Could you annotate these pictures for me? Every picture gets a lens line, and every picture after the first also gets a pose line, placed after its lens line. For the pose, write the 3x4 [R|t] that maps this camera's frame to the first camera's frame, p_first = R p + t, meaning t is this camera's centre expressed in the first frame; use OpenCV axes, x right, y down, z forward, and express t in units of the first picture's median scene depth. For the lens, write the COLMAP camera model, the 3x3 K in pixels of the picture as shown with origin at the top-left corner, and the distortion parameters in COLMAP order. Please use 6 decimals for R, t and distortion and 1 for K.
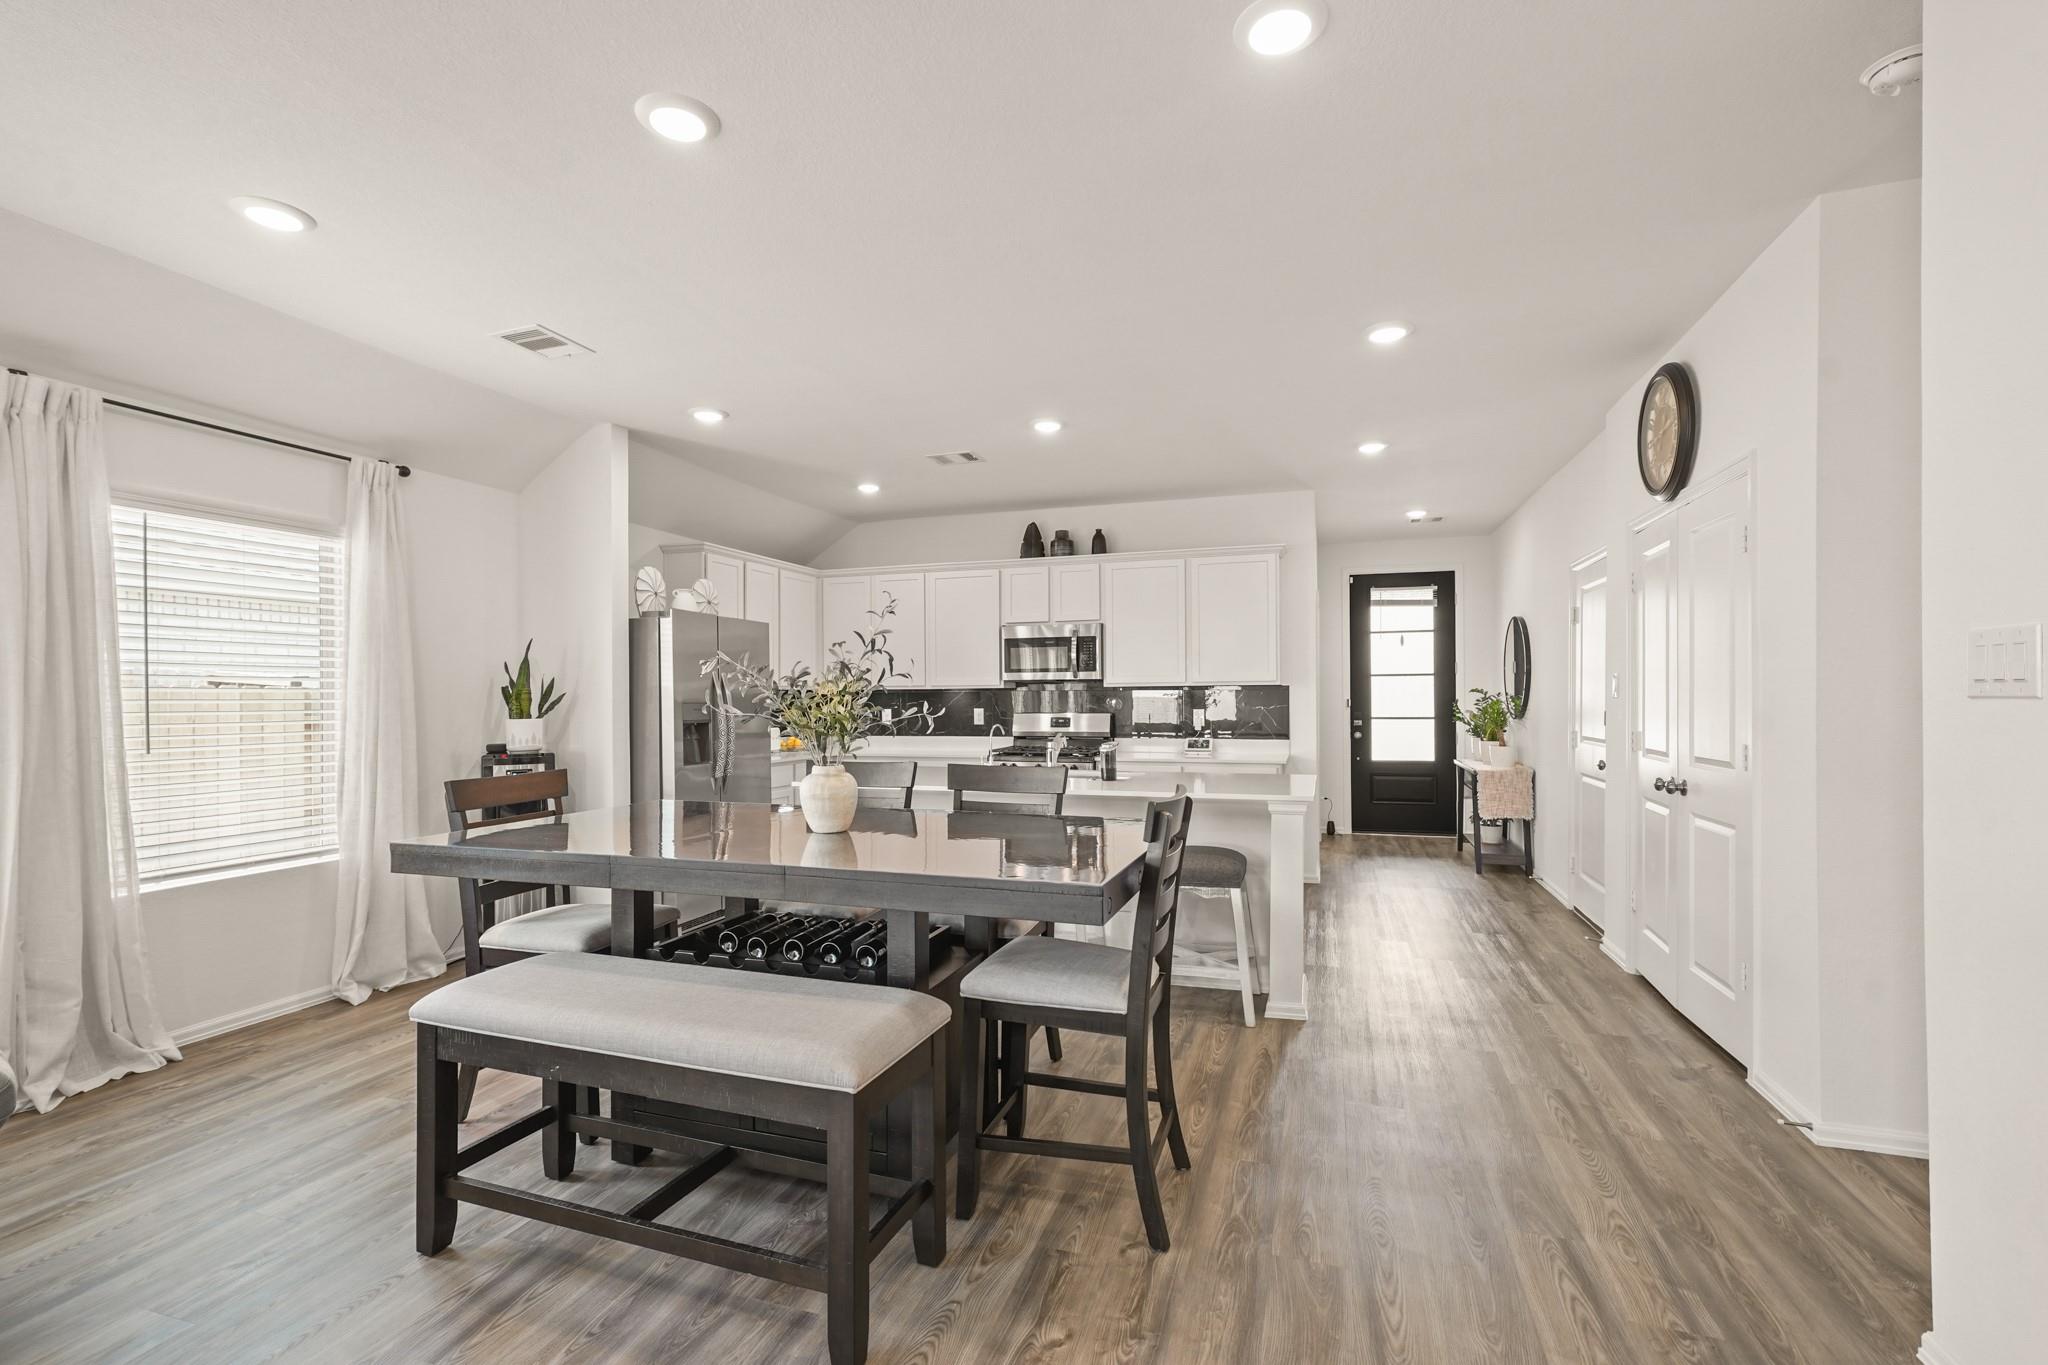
lens RADIAL K [[910.5, 0, 1026.7], [0, 910.5, 691.2], [0, 0, 1]] dist [-0.009184, -0.000033]
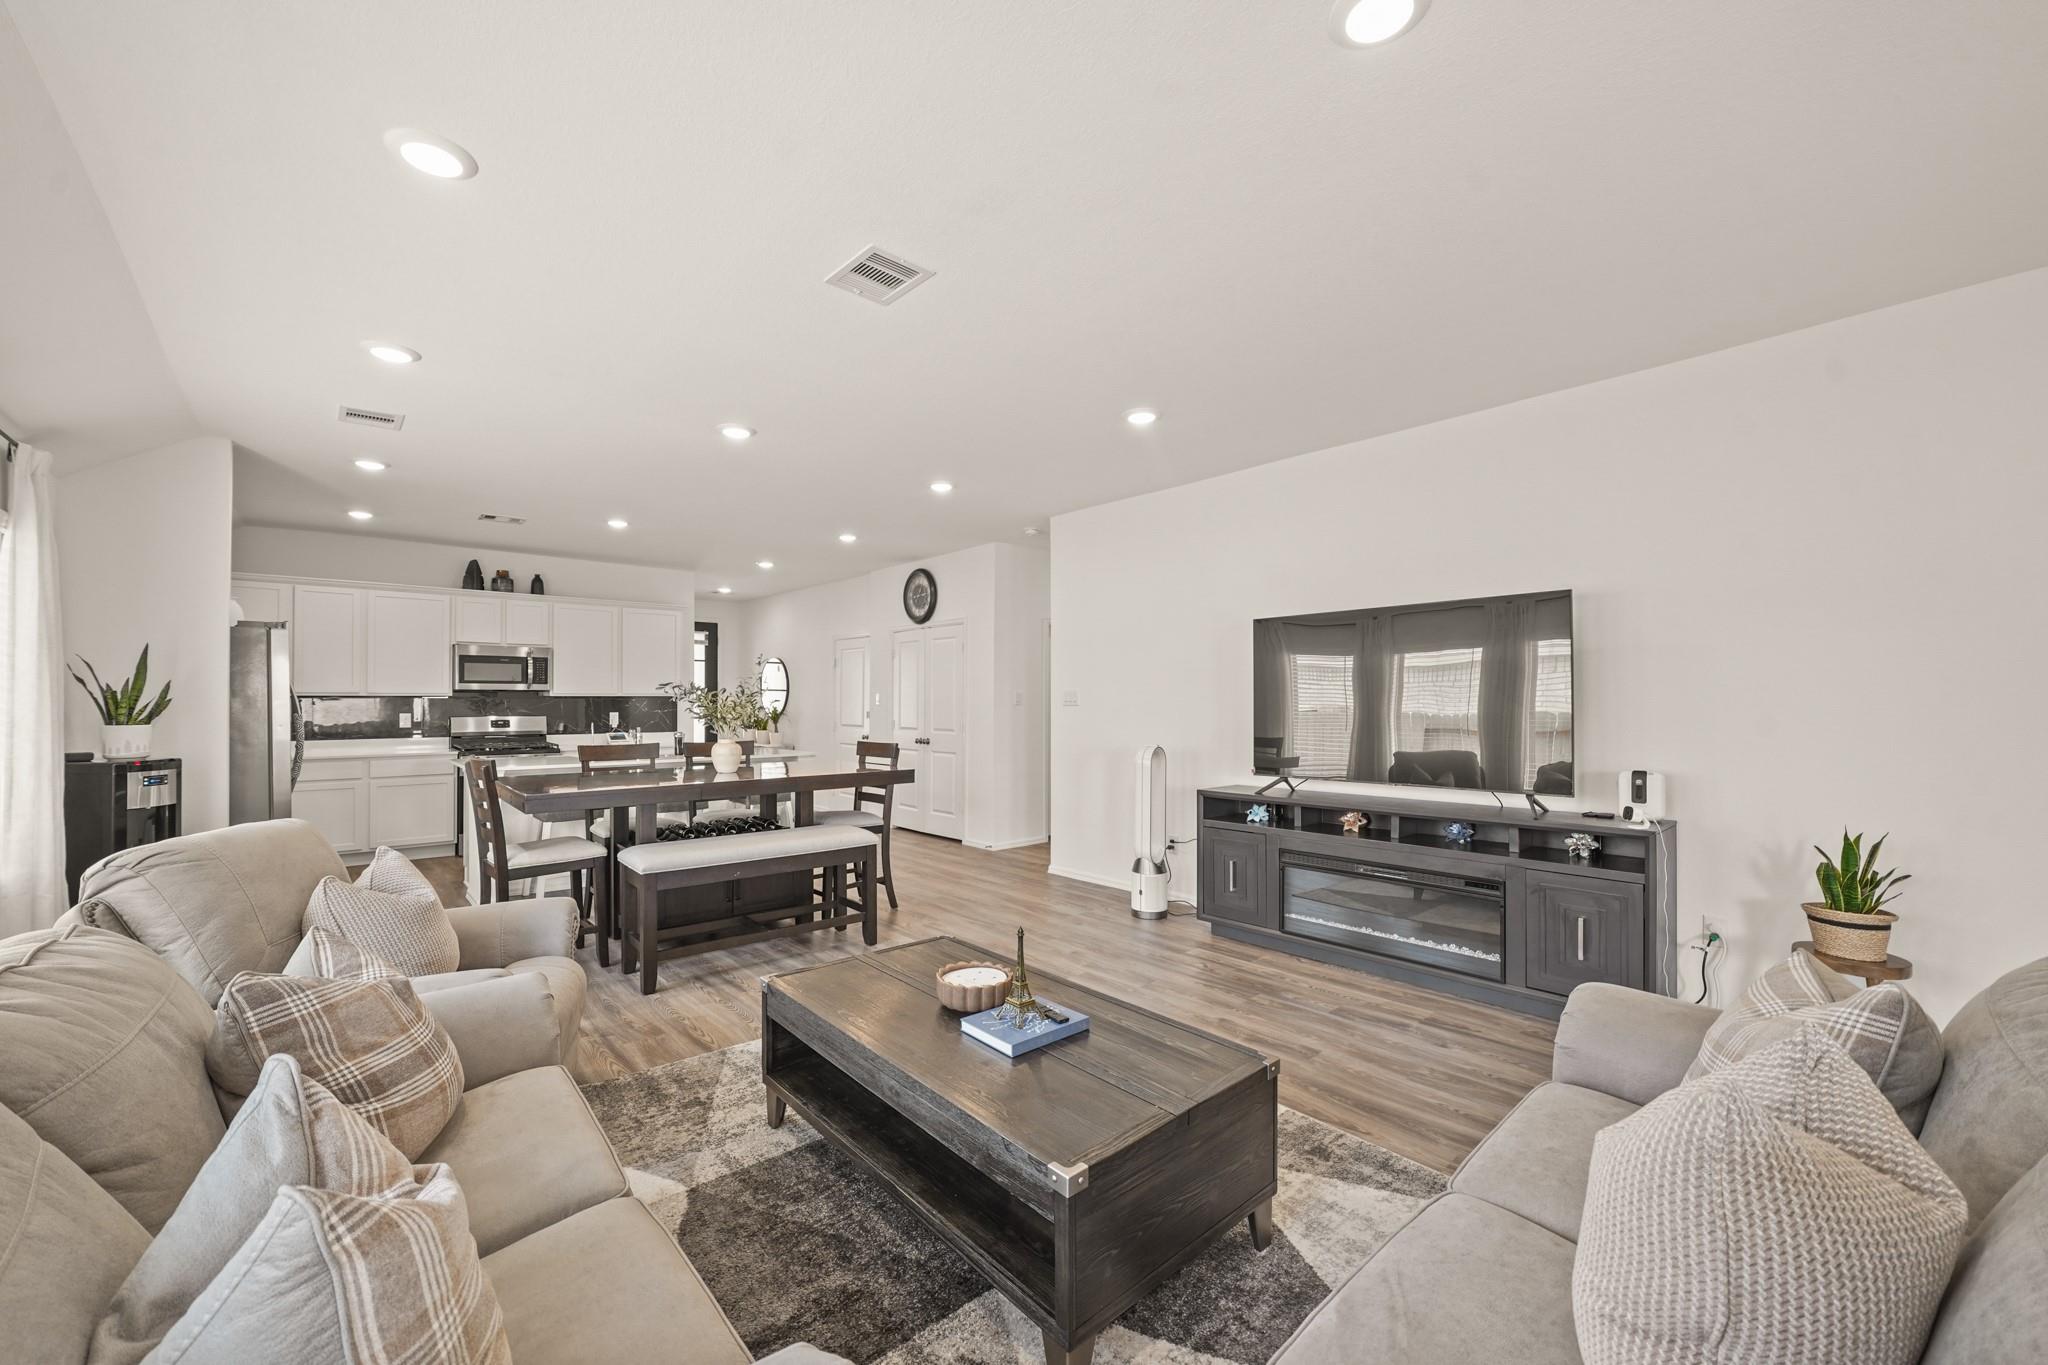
lens RADIAL K [[794.5, 0, 1026.9], [0, 794.5, 698.5], [0, 0, 1]] dist [-0.009277, 0.000264]
pose [[0.496605, 0.008500, 0.867935, -0.582315], [-0.009874, 0.999943, -0.004143, -0.003197], [-0.867920, -0.006513, 0.496661, -0.178873]]
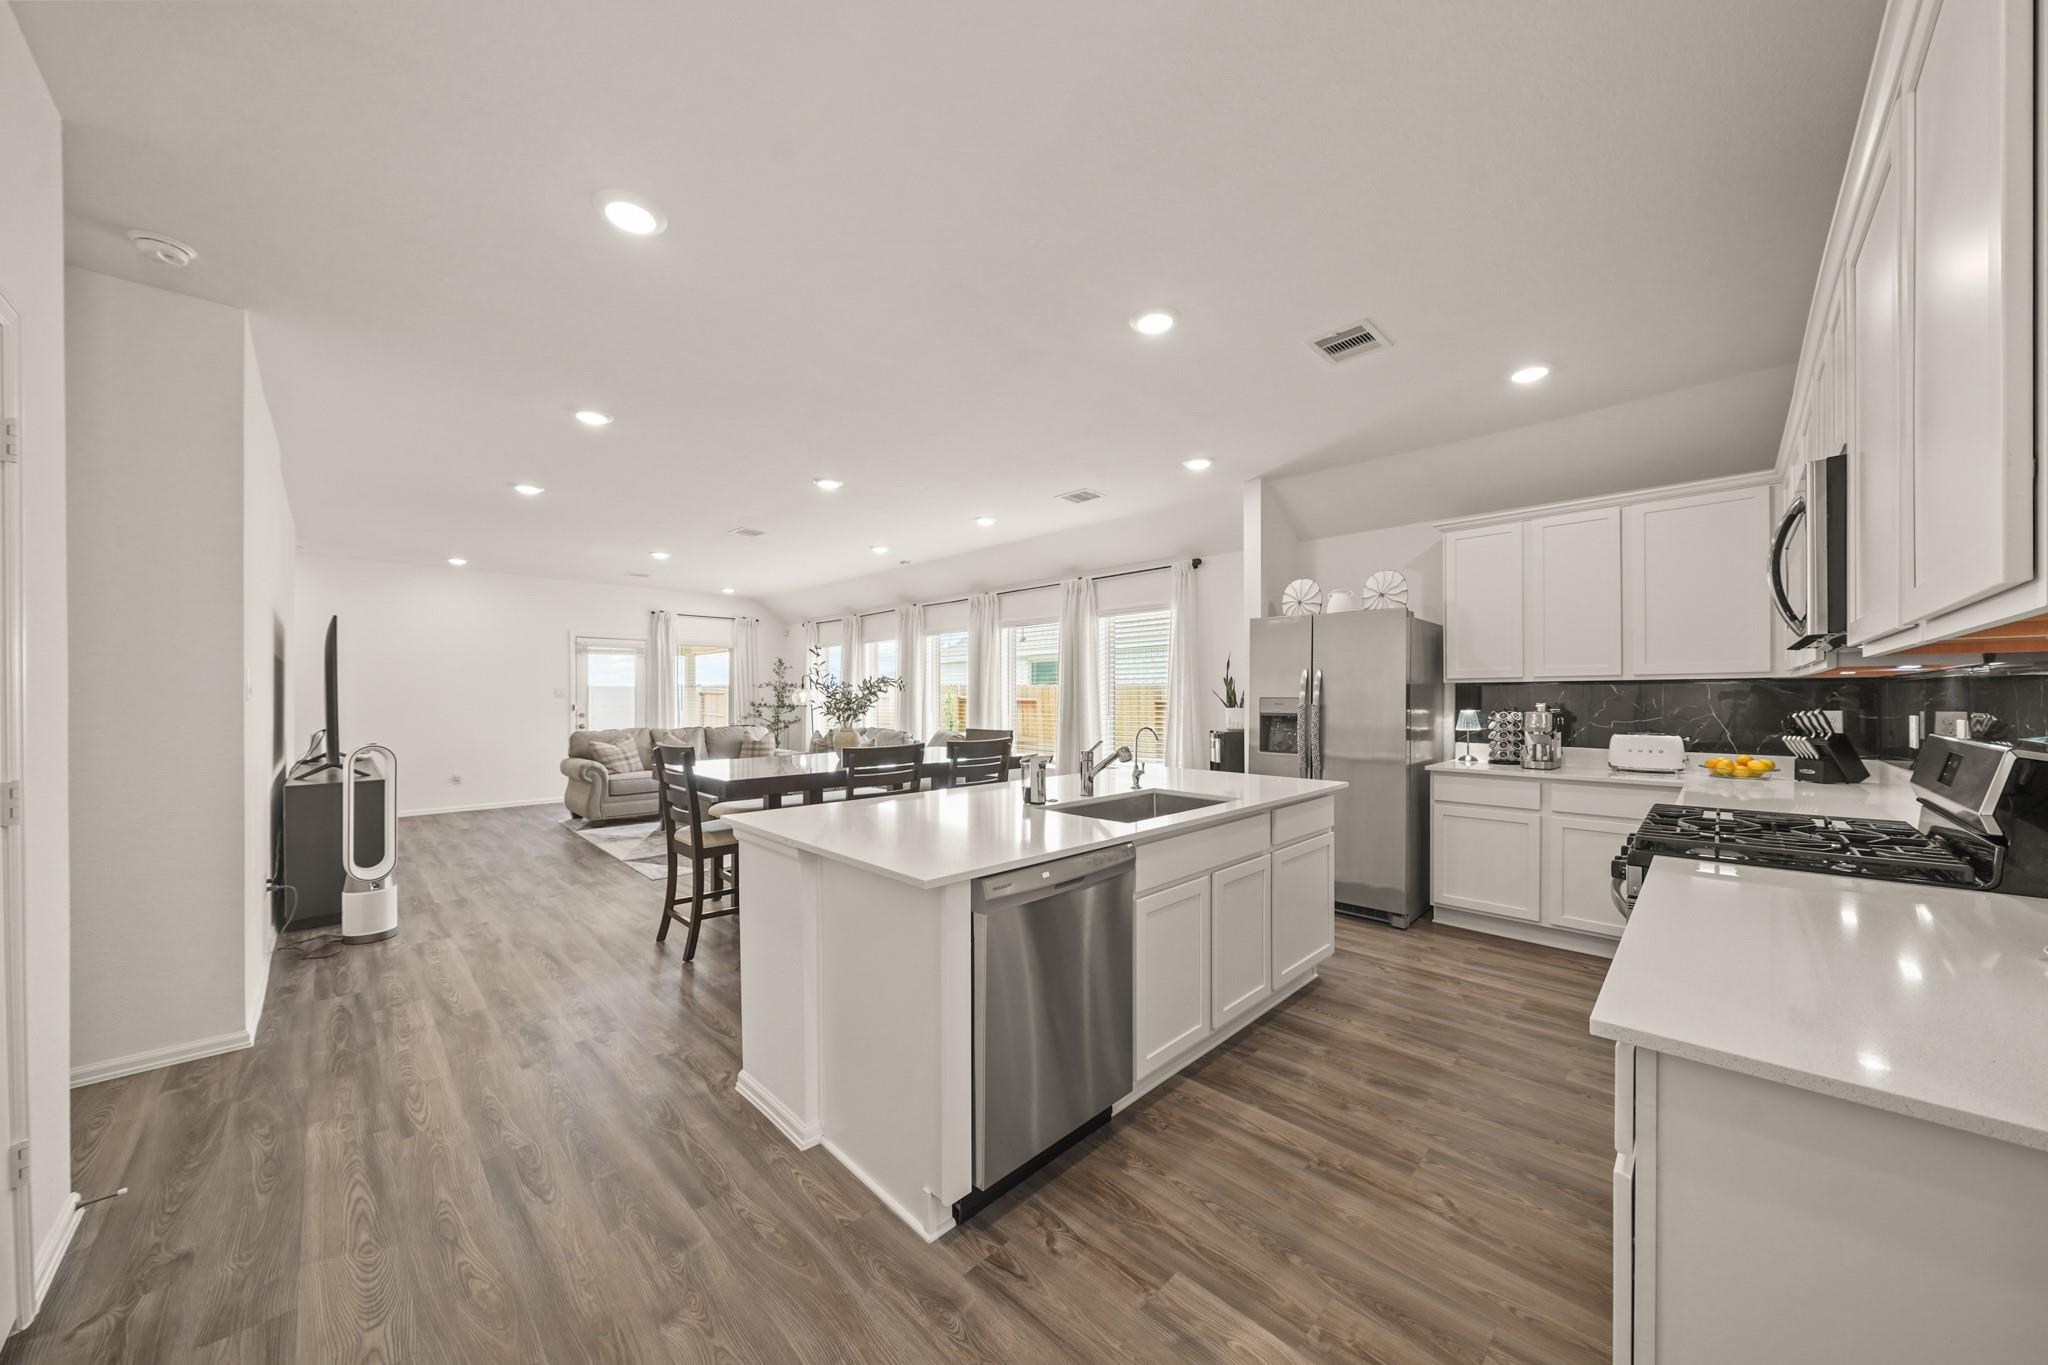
lens RADIAL K [[730.8, 0, 1023.7], [0, 730.8, 704.7], [0, 0, 1]] dist [-0.015354, -0.000632]
pose [[-0.466057, 0.013185, -0.884657, 0.443248], [0.010305, 0.999902, 0.009473, 0.006979], [0.884695, -0.004702, -0.466147, 0.890339]]
